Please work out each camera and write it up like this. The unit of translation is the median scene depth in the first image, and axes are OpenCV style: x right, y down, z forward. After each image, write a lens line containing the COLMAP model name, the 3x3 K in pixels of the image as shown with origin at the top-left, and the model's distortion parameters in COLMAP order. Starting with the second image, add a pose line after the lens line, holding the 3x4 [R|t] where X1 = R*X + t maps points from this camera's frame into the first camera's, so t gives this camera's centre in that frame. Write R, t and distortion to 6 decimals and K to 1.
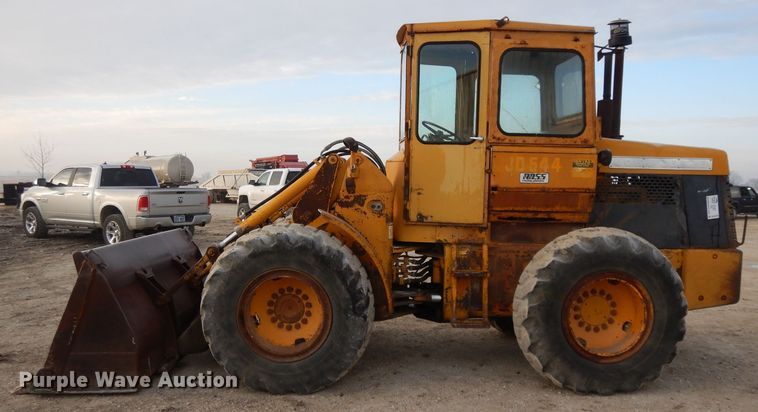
lens RADIAL K [[615.2, 0, 385.7], [0, 615.2, 238.1], [0, 0, 1]] dist [0.001634, 0.002163]
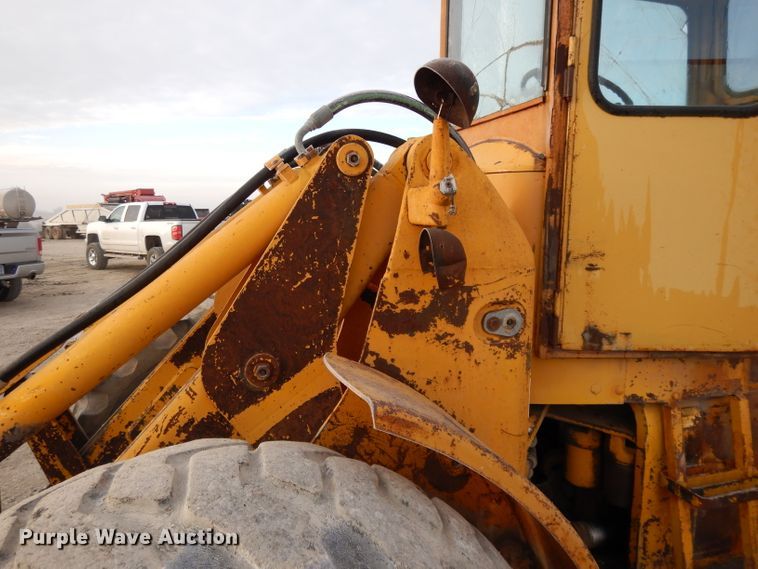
lens RADIAL K [[536.1, 0, 371.5], [0, 536.1, 286.4], [0, 0, 1]] dist [0.001915, -0.001536]
pose [[0.970979, -0.045525, 0.234793, -0.133260], [0.035037, 0.998201, 0.048651, -0.082337], [-0.236586, -0.039012, 0.970827, 0.759962]]
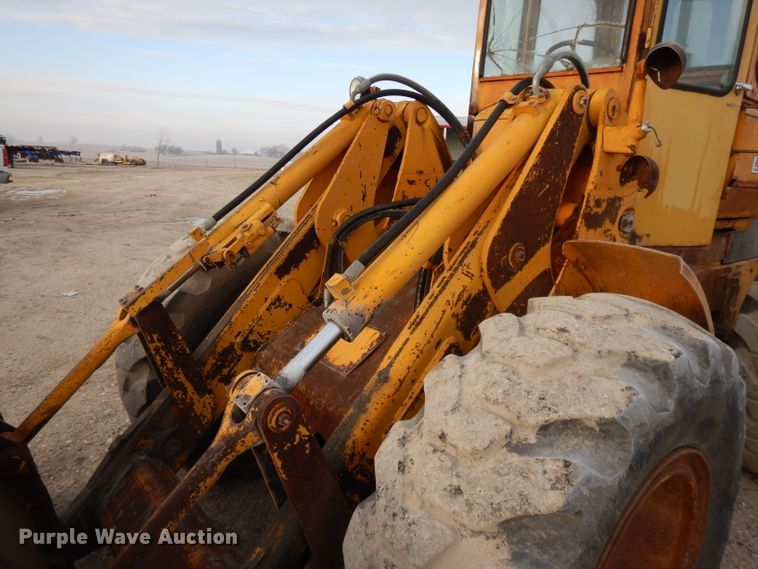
lens RADIAL K [[536.1, 0, 374.9], [0, 536.1, 283.6], [0, 0, 1]] dist [0.001915, -0.001536]
pose [[0.785401, -0.109771, 0.609177, -0.389128], [0.012836, 0.986826, 0.161272, -0.071939], [-0.618855, -0.118844, 0.776463, 0.801134]]
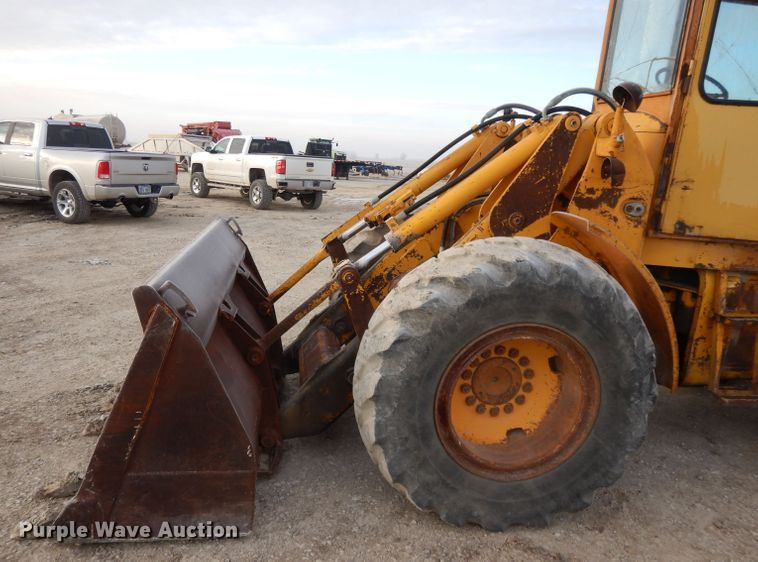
lens RADIAL K [[564.6, 0, 355.5], [0, 564.6, 301.9], [0, 0, 1]] dist [0.013079, -0.011302]
pose [[0.994972, 0.021094, 0.097911, -0.330614], [-0.036721, 0.986326, 0.160662, -0.040343], [-0.093184, -0.163450, 0.982141, 0.469085]]
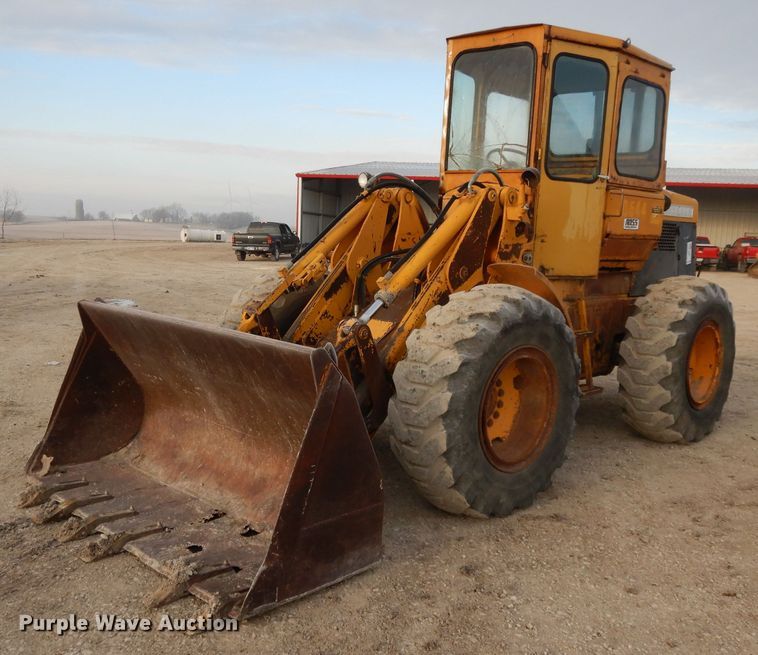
lens RADIAL K [[777.1, 0, 370.5], [0, 777.1, 356.1], [0, 0, 1]] dist [-0.004674, 0.000000]
pose [[0.741689, -0.100055, 0.663240, -0.825291], [0.039121, 0.993581, 0.106141, -0.039774], [-0.669602, -0.052777, 0.740842, 0.388752]]
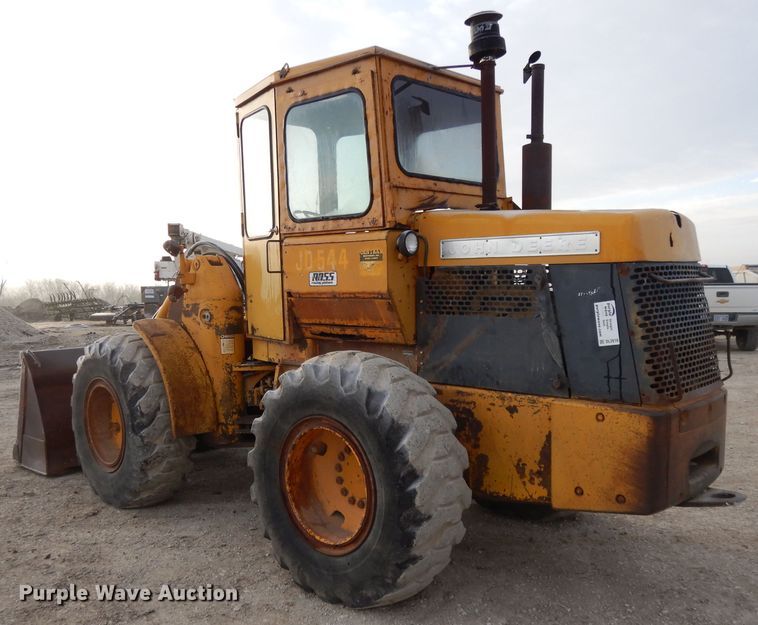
lens RADIAL K [[707.7, 0, 384.1], [0, 707.7, 361.9], [0, 0, 1]] dist [0.004260, 0.000000]
pose [[0.700385, 0.055178, -0.711629, 0.876084], [-0.041902, 0.998466, 0.036179, -0.033475], [0.712534, 0.004479, 0.701623, 0.466656]]
